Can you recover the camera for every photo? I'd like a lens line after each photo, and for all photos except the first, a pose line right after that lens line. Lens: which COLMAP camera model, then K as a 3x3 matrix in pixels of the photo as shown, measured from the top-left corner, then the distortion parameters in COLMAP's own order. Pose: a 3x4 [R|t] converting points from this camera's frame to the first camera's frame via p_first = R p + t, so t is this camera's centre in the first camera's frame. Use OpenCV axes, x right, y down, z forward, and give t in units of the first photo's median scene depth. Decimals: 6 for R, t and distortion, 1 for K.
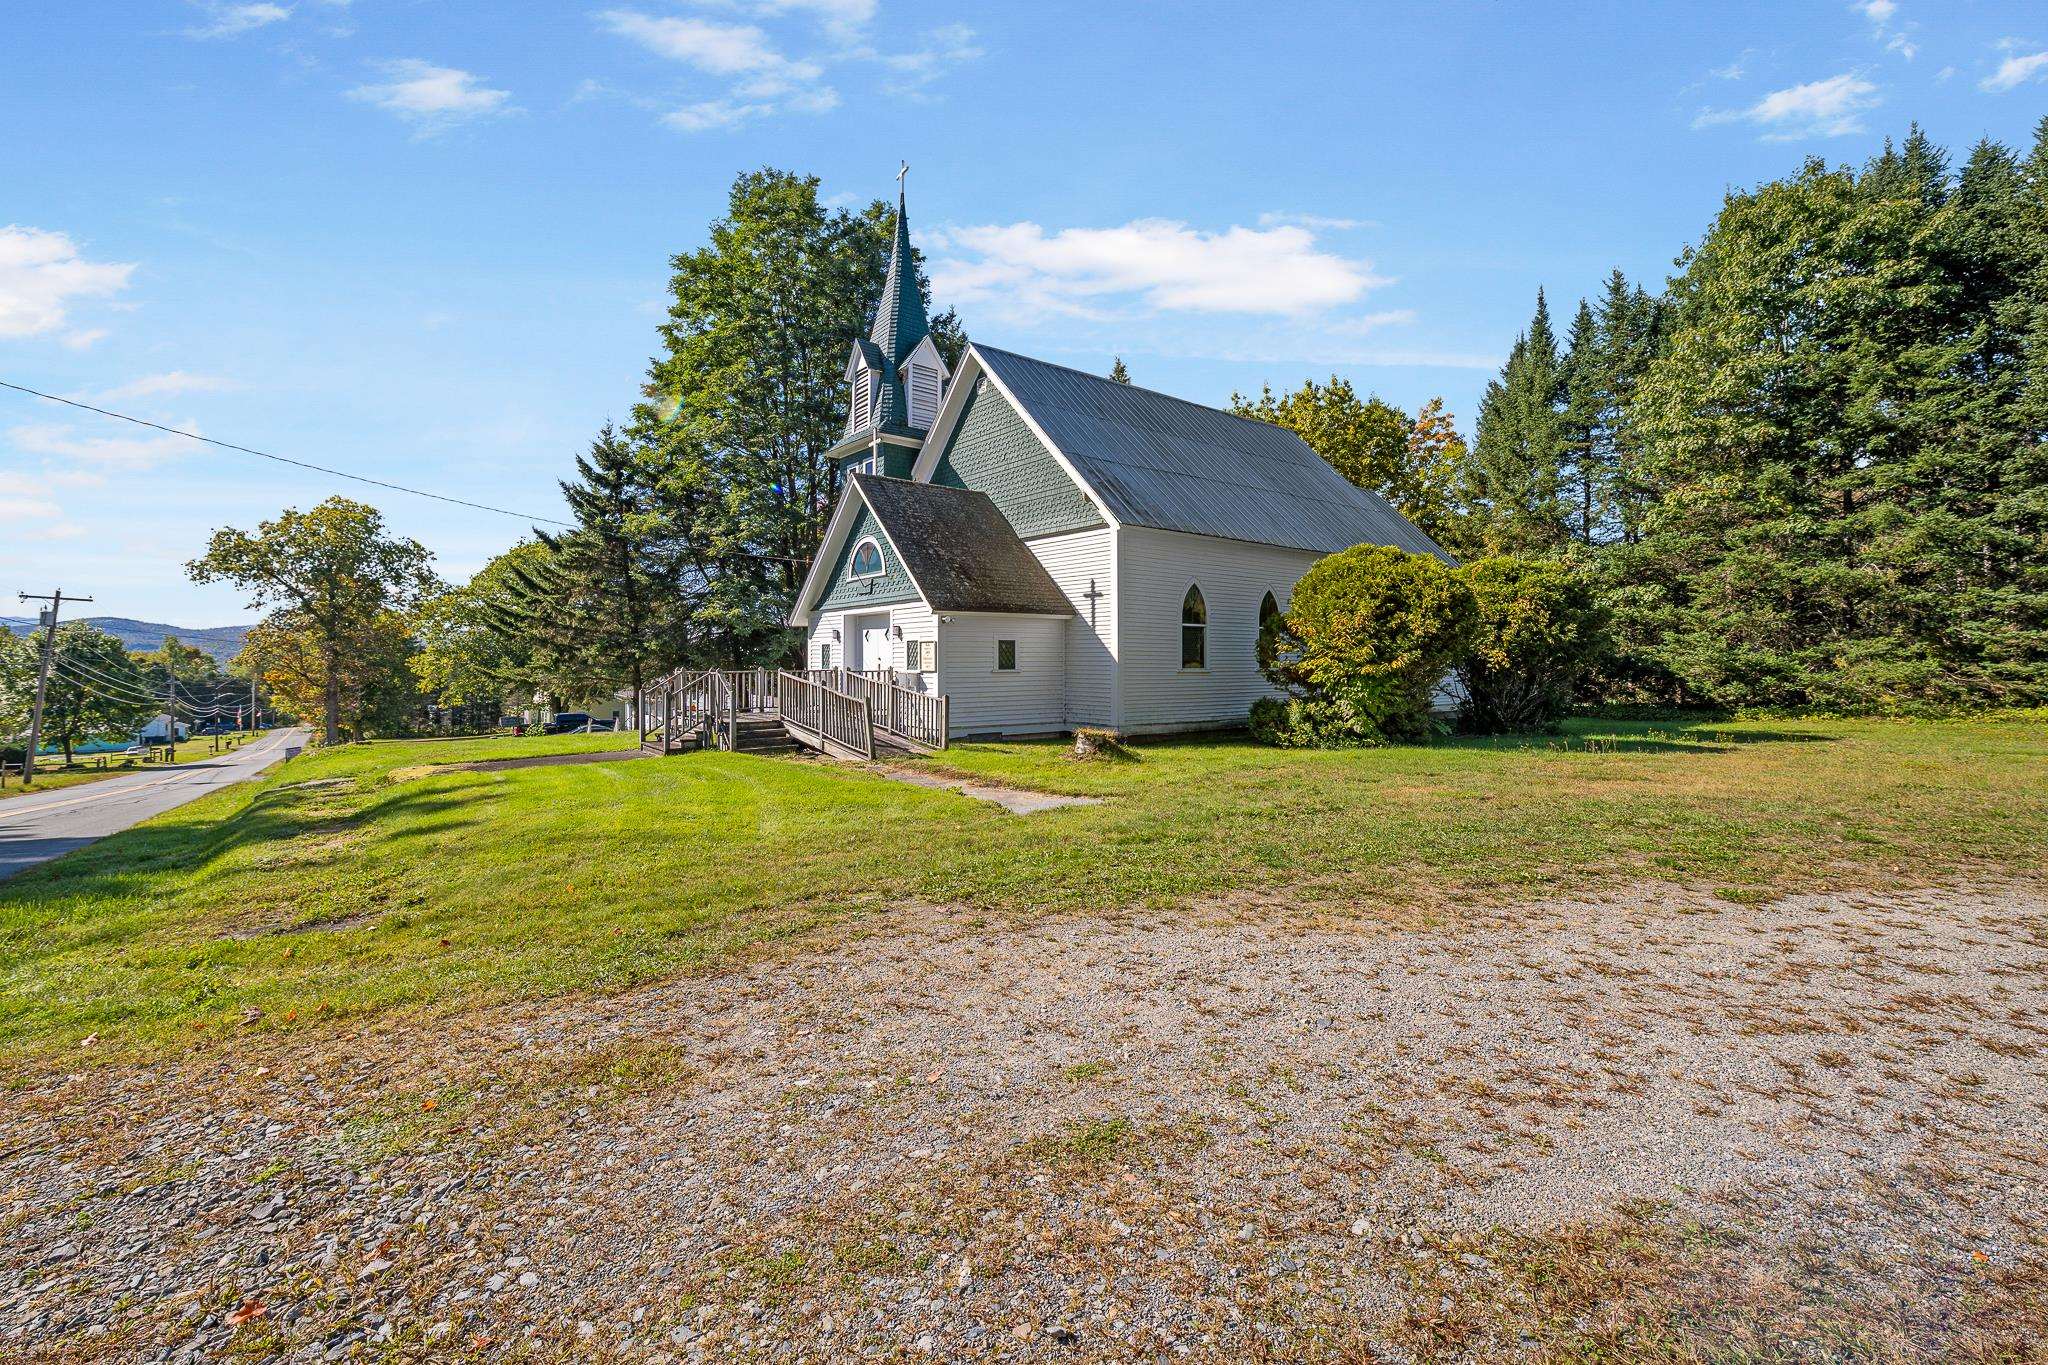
lens RADIAL K [[834.4, 0, 1046.4], [0, 834.4, 637.4], [0, 0, 1]] dist [-0.000524, -0.000245]
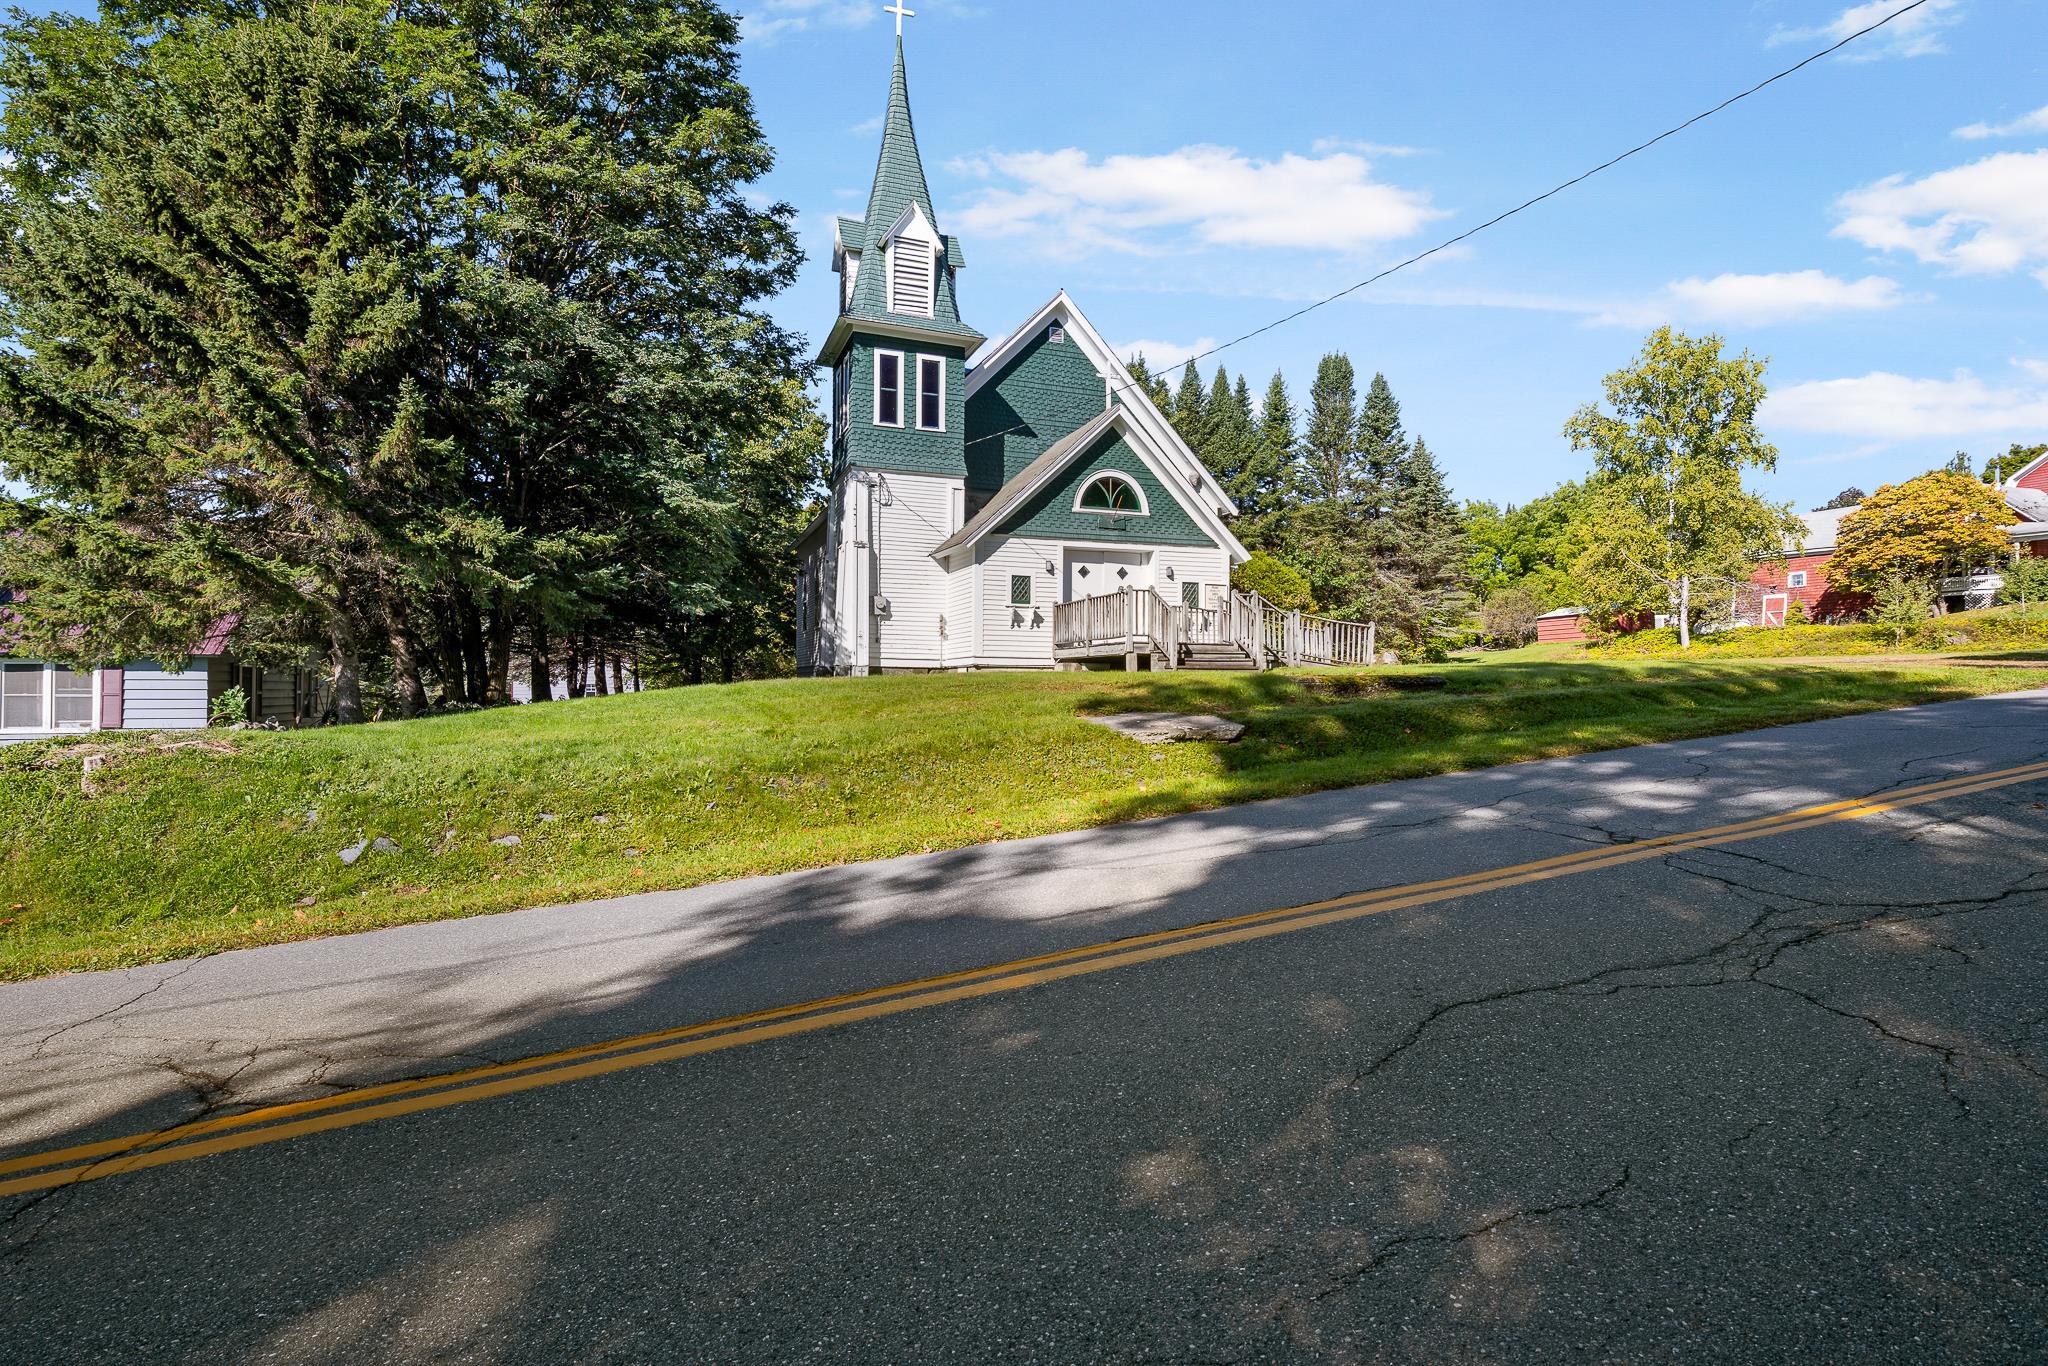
lens RADIAL K [[961.3, 0, 1024.0], [0, 961.3, 683.0], [0, 0, 1]] dist [-0.013316, 0.000983]
pose [[0.333211, 0.006254, 0.942832, -1.238343], [-0.023546, 0.999721, 0.001690, 0.121198], [-0.942558, -0.022763, 0.333265, 0.680843]]
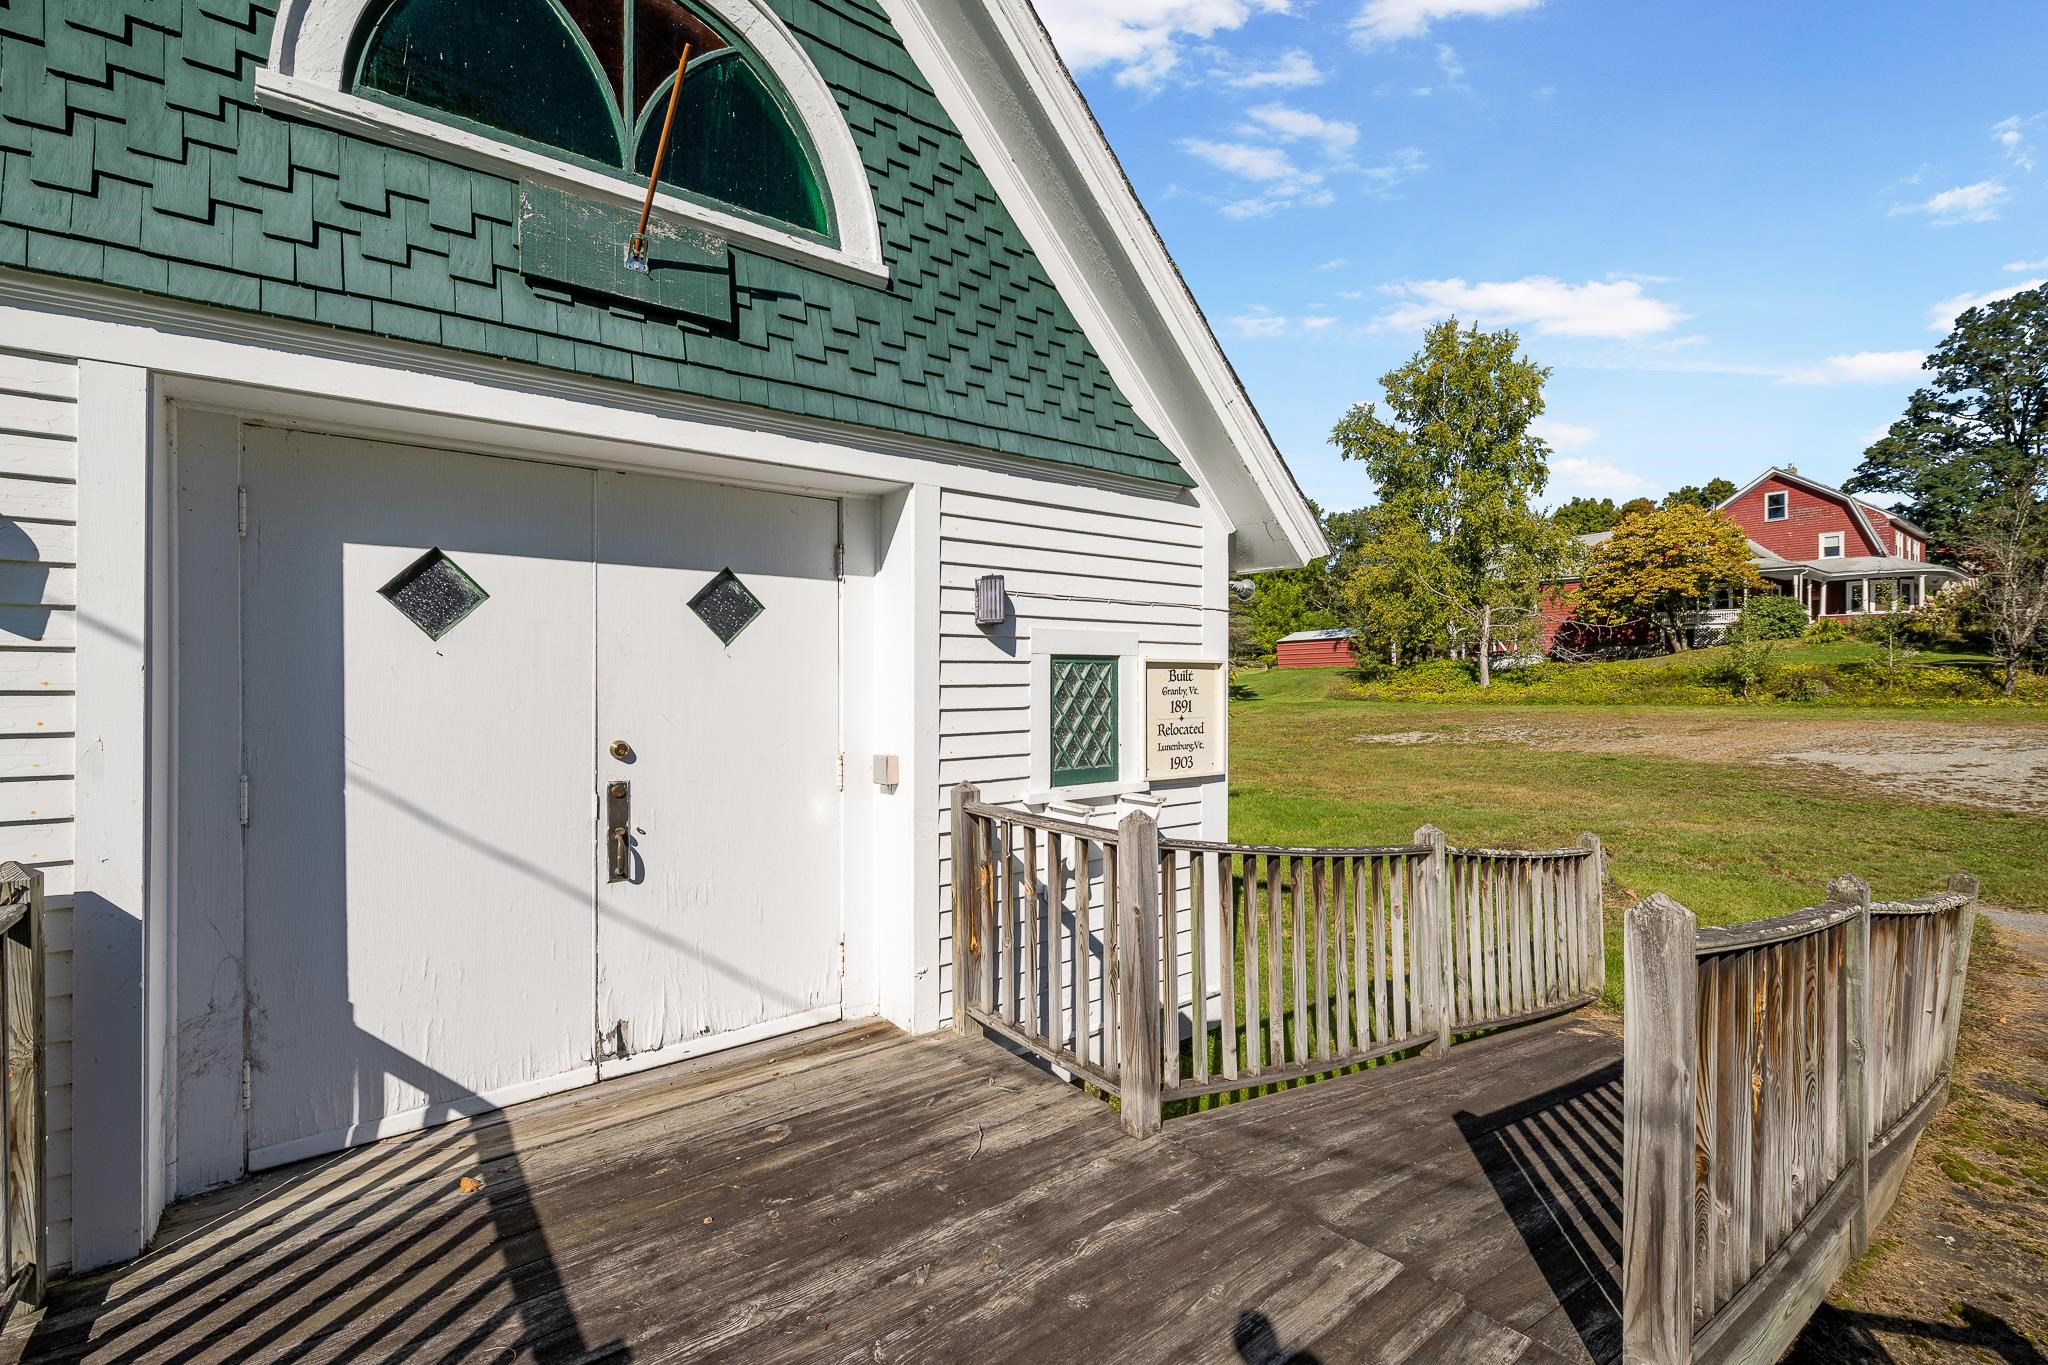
lens RADIAL K [[872.4, 0, 1024.0], [0, 872.4, 682.5], [0, 0, 1]] dist [-0.009082, -0.000125]
pose [[0.029138, 0.003614, 0.999569, -0.344869], [-0.018417, 0.999826, -0.003078, 0.010768], [-0.999406, -0.018319, 0.029199, 0.878306]]
